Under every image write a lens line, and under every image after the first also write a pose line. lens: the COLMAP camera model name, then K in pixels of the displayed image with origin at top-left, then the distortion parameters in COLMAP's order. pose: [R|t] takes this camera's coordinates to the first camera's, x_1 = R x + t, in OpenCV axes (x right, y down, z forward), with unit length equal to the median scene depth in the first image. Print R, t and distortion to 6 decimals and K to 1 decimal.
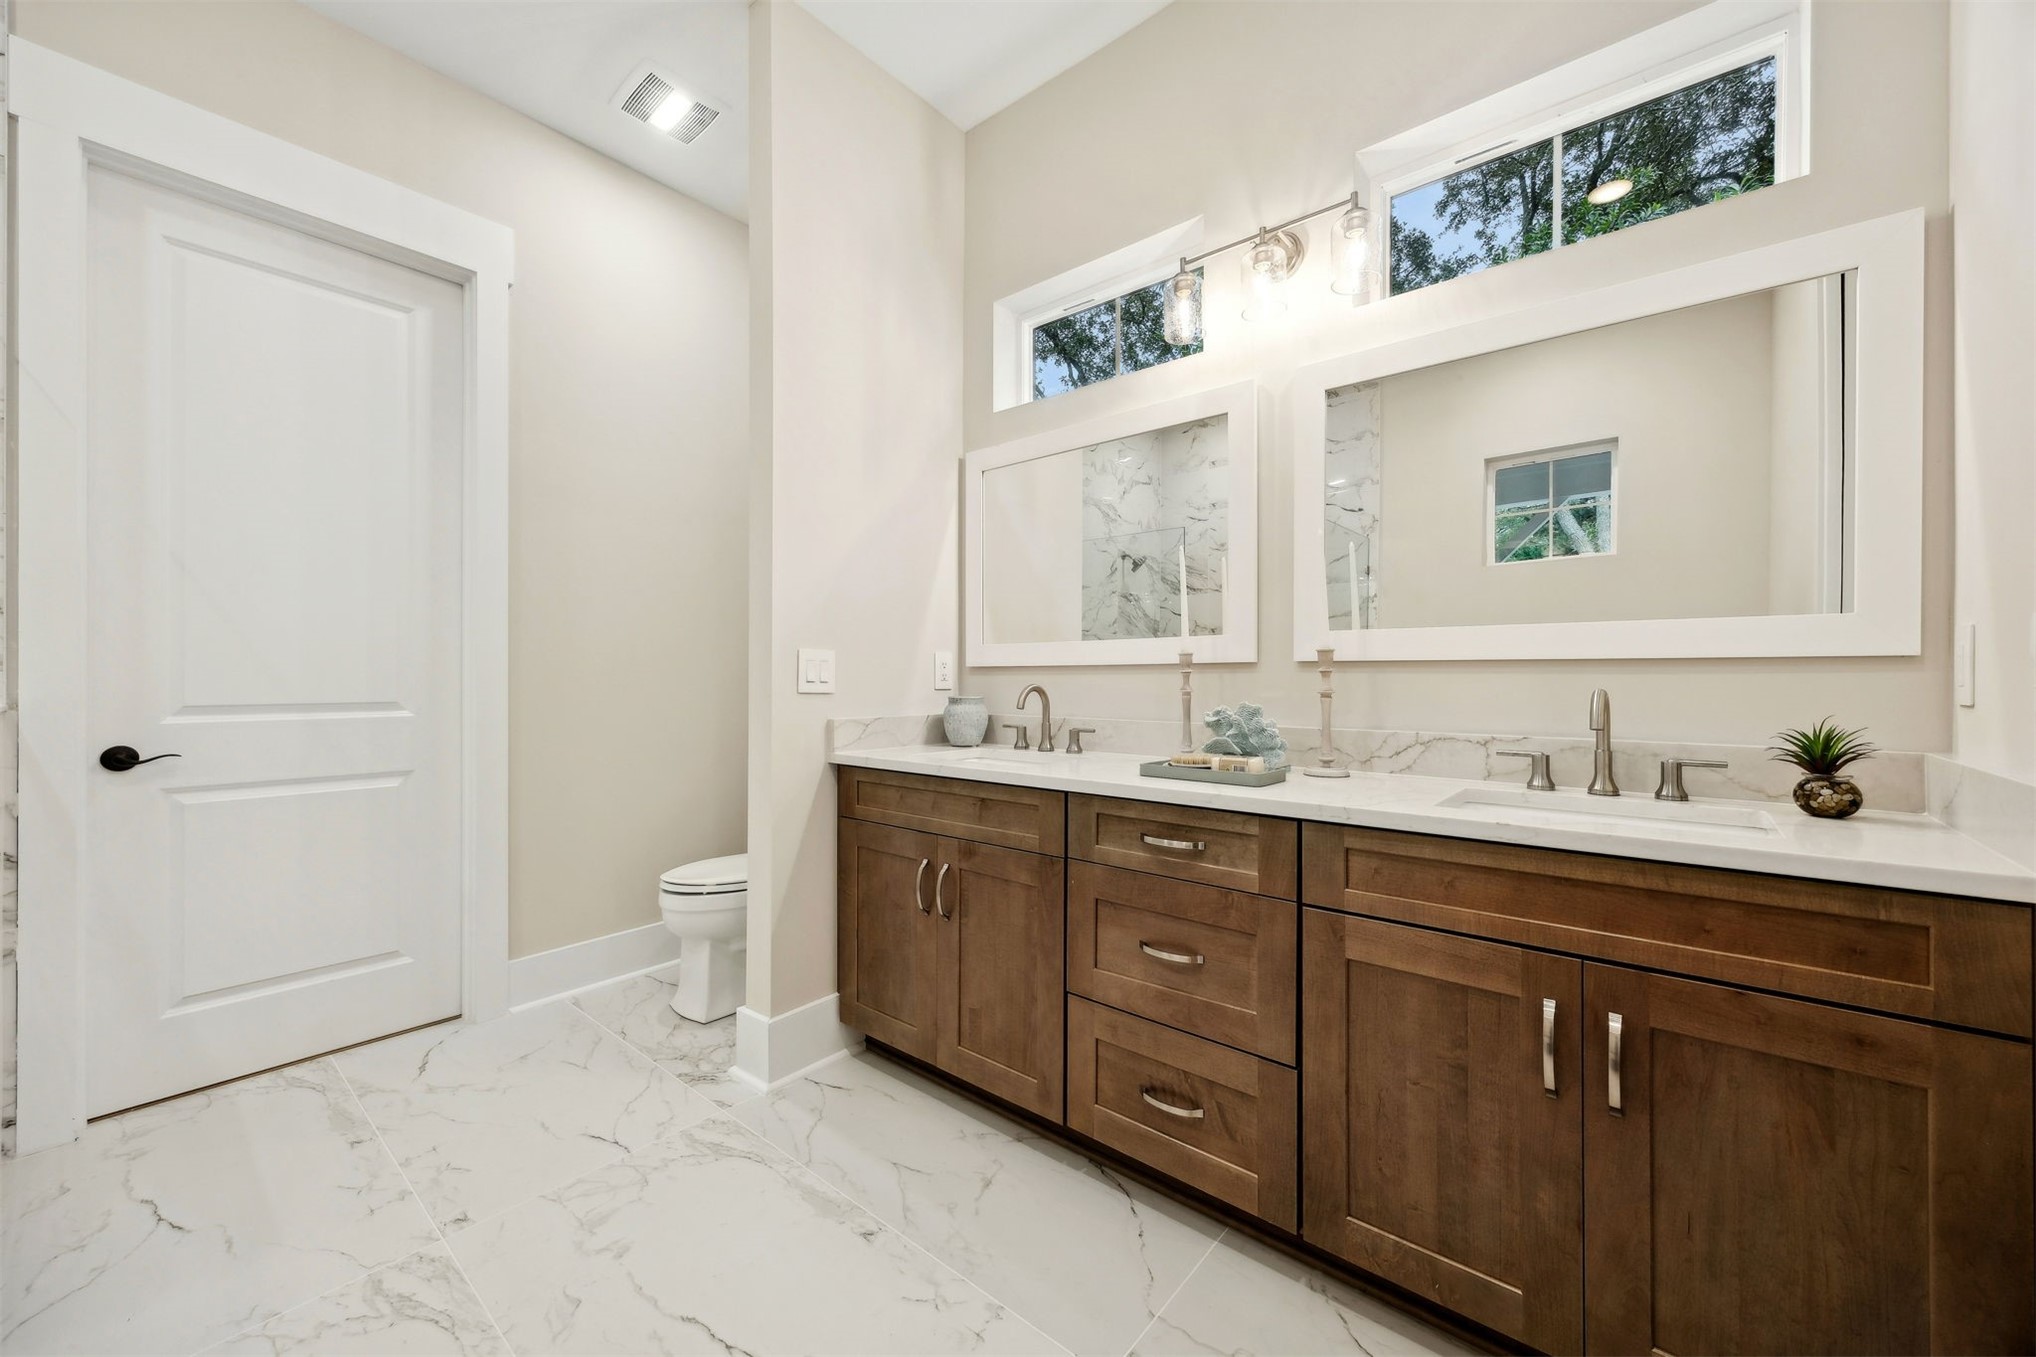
lens RADIAL K [[768.1, 0, 1020.1], [0, 768.1, 670.9], [0, 0, 1]] dist [0.002515, -0.000253]
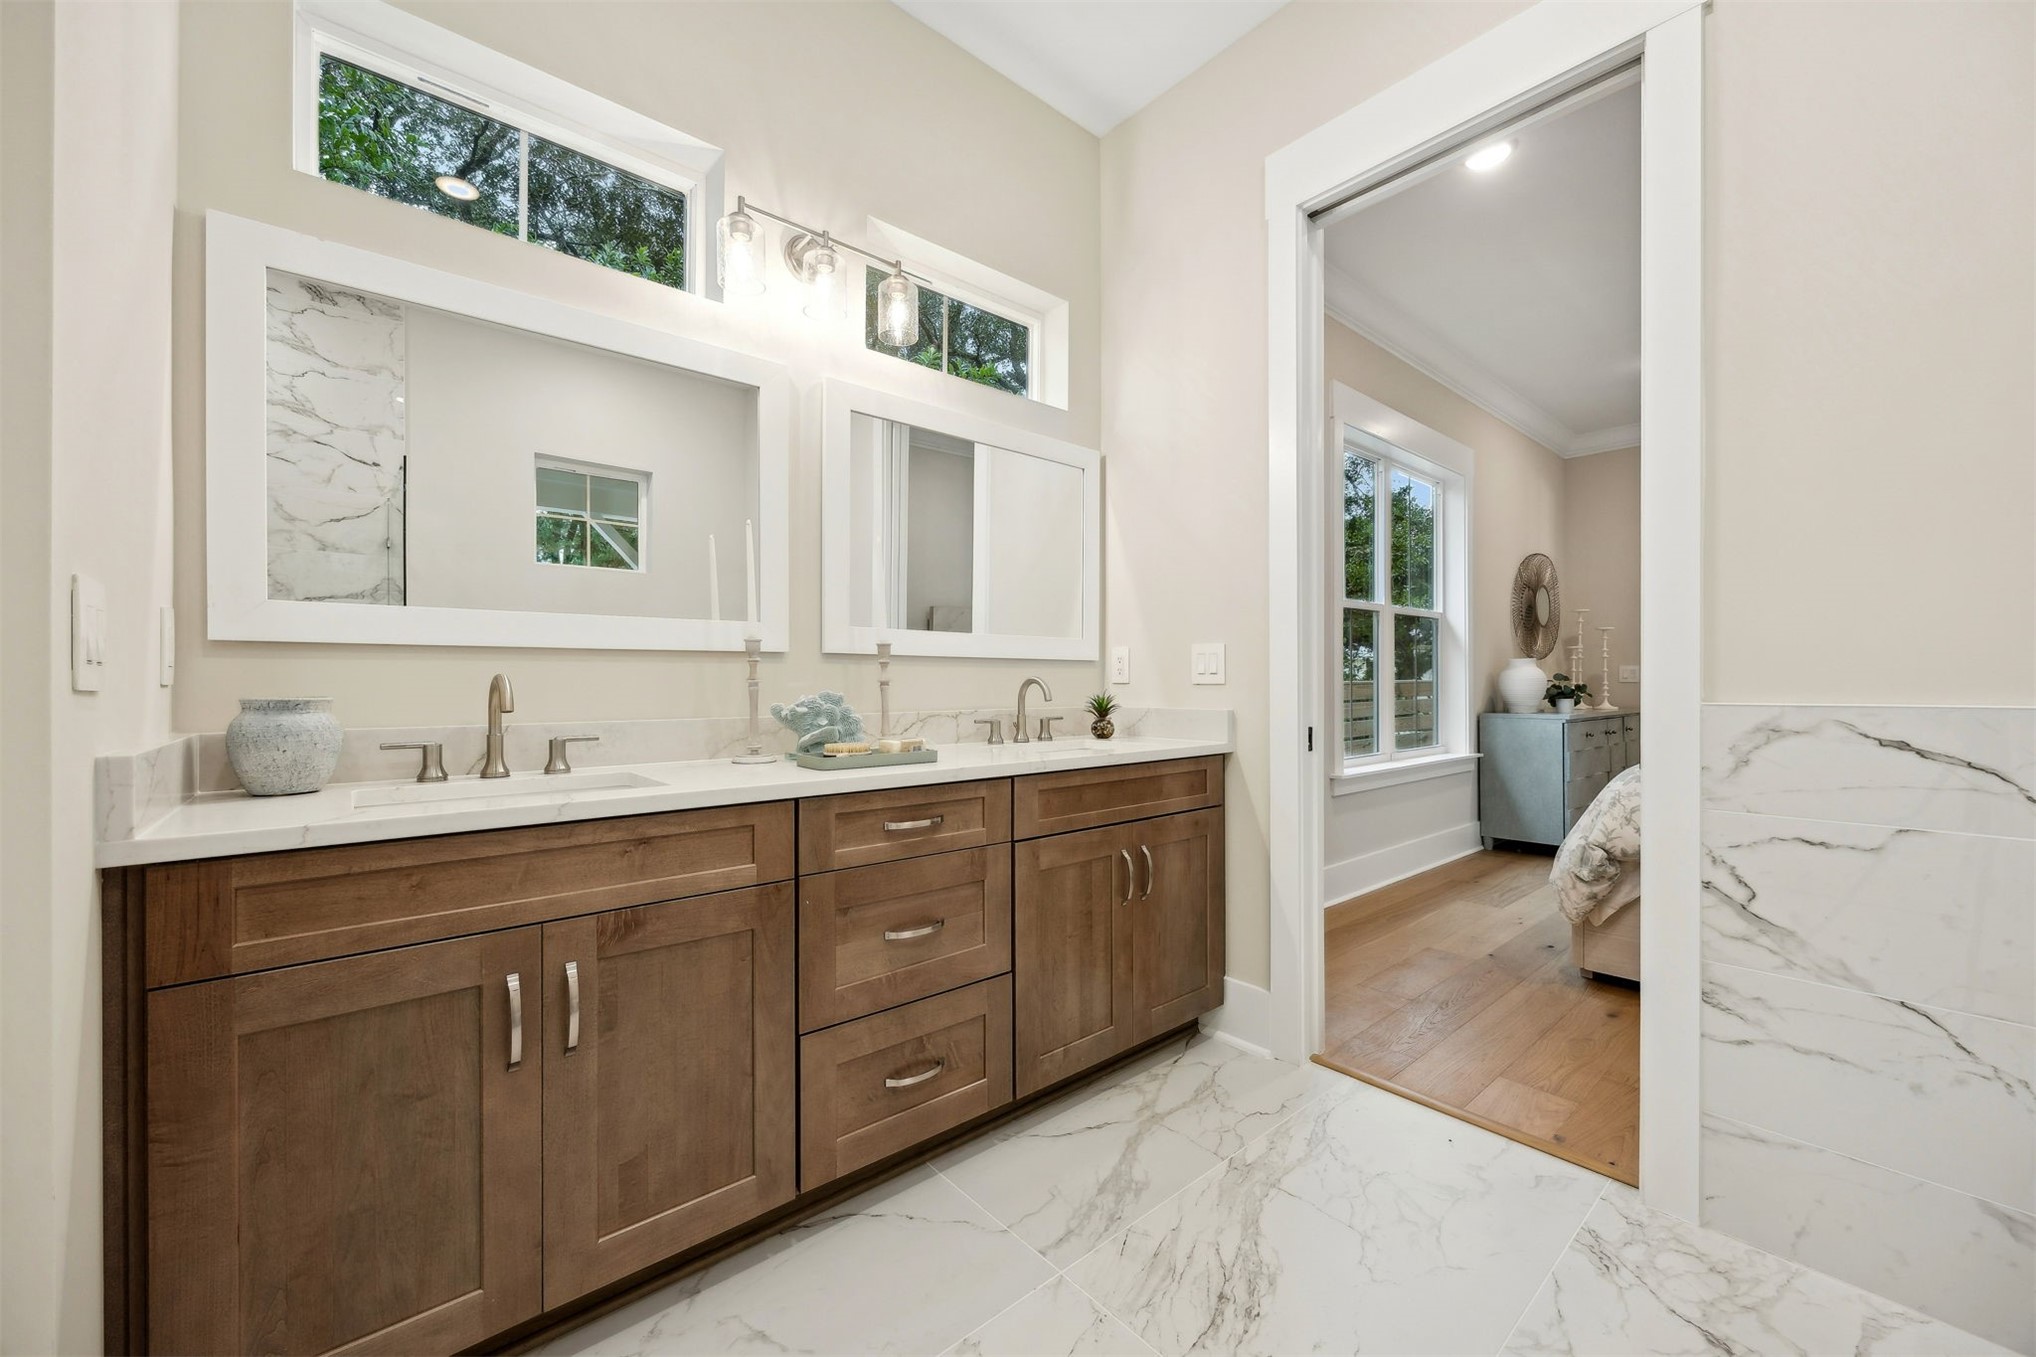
lens RADIAL K [[784.5, 0, 1018.0], [0, 784.5, 678.5], [0, 0, 1]] dist [-0.000405, -0.000105]
pose [[0.170271, 0.004055, 0.985389, -0.713034], [-0.006176, 0.999976, -0.003048, 0.026389], [-0.985378, -0.005567, 0.170292, 0.593909]]
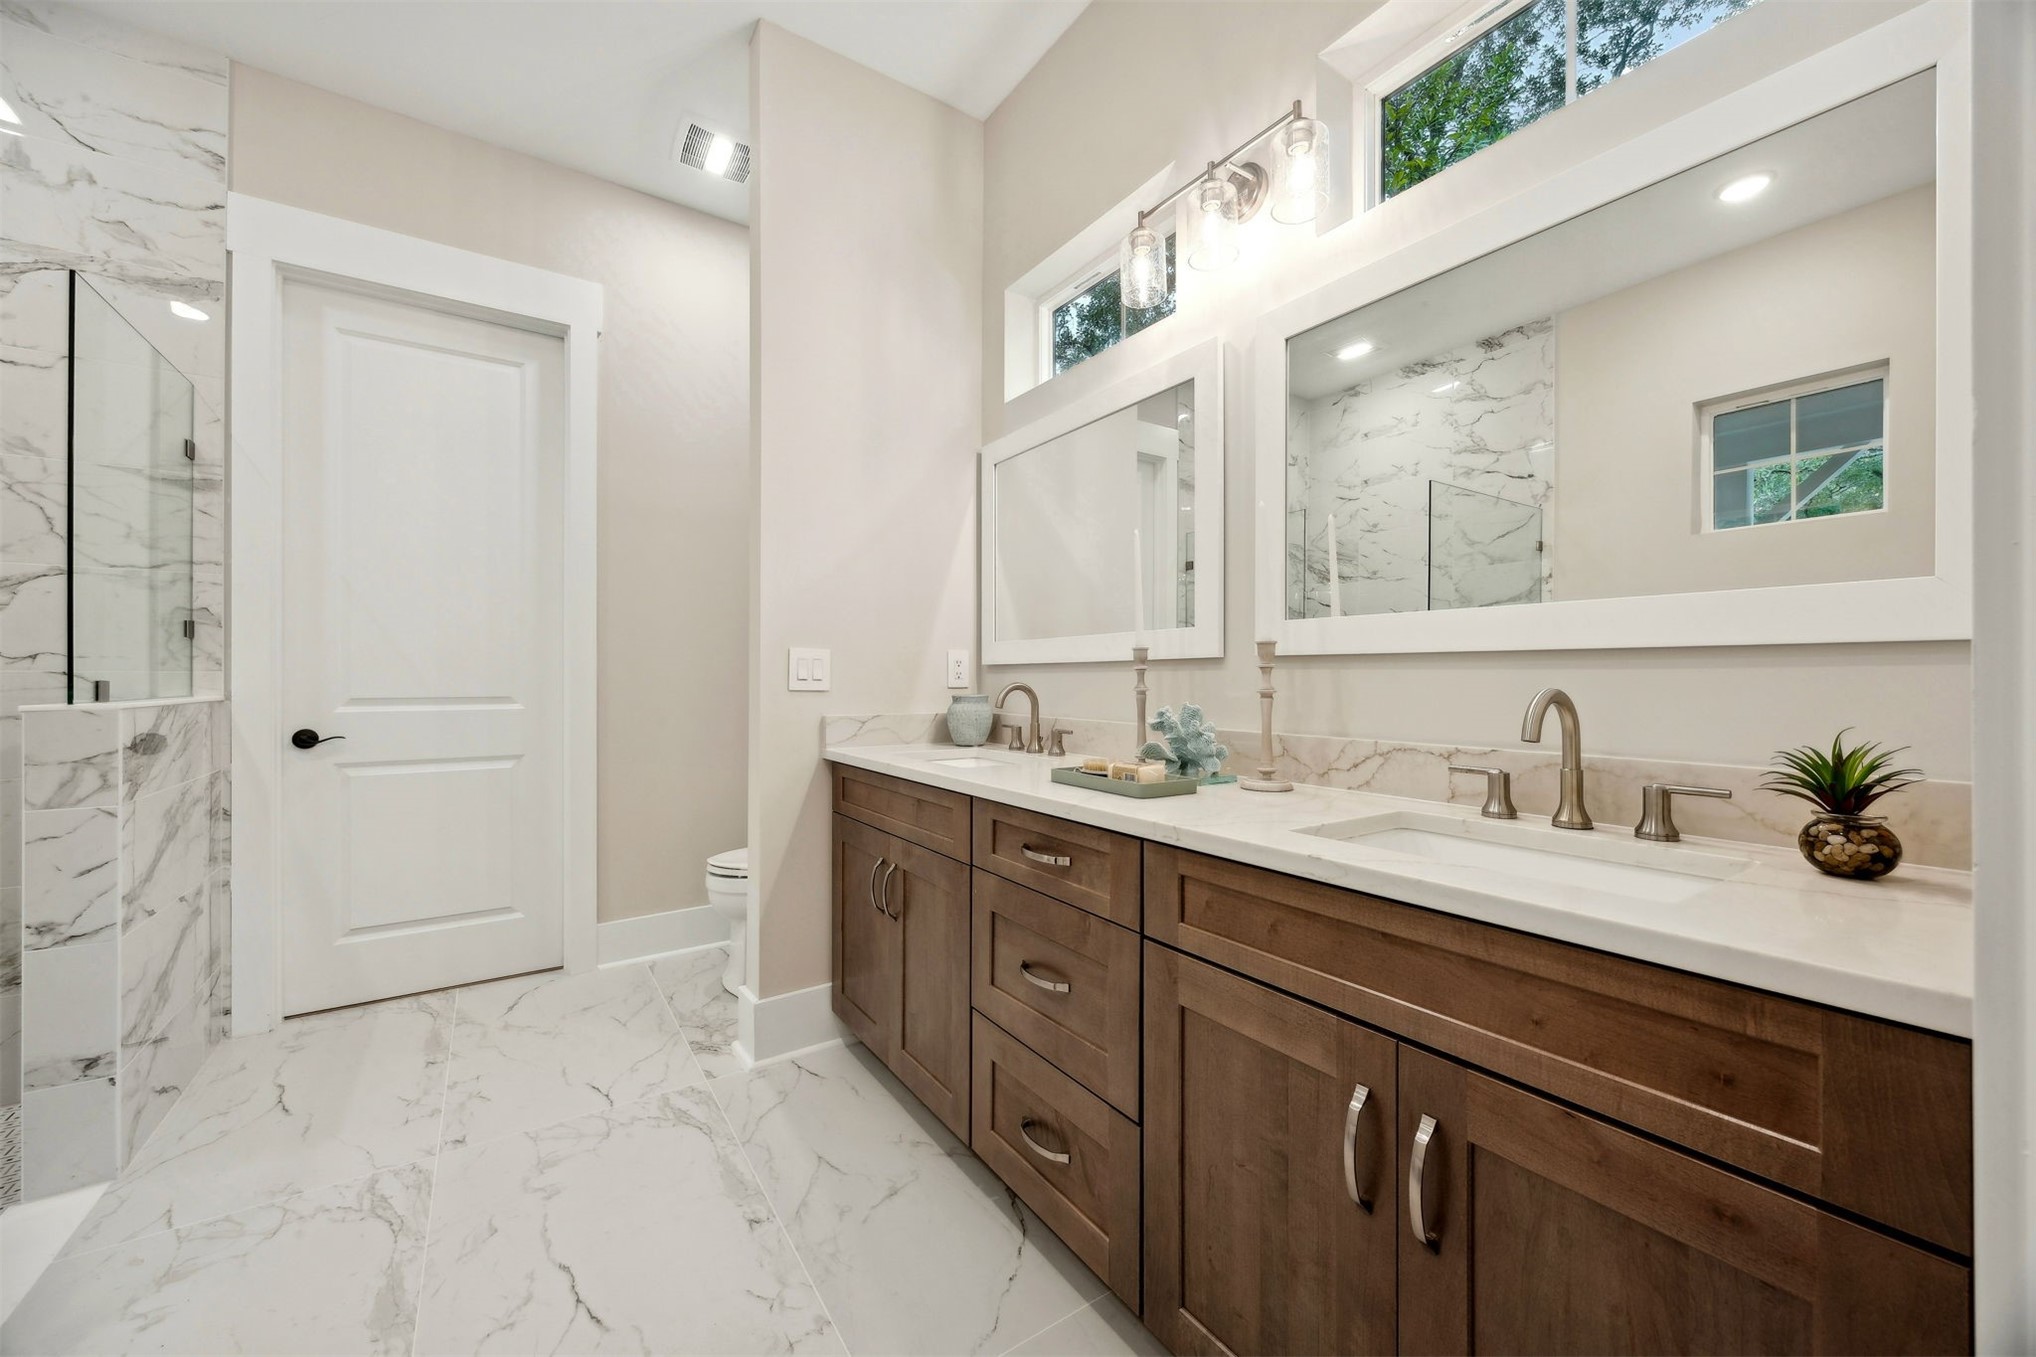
lens RADIAL K [[768.7, 0, 1021.7], [0, 768.7, 670.5], [0, 0, 1]] dist [-0.002189, 0.000041]
pose [[0.962760, -0.002815, -0.270344, 0.360869], [0.002826, 0.999996, -0.000352, 0.003768], [0.270344, -0.000425, 0.962764, 0.101007]]
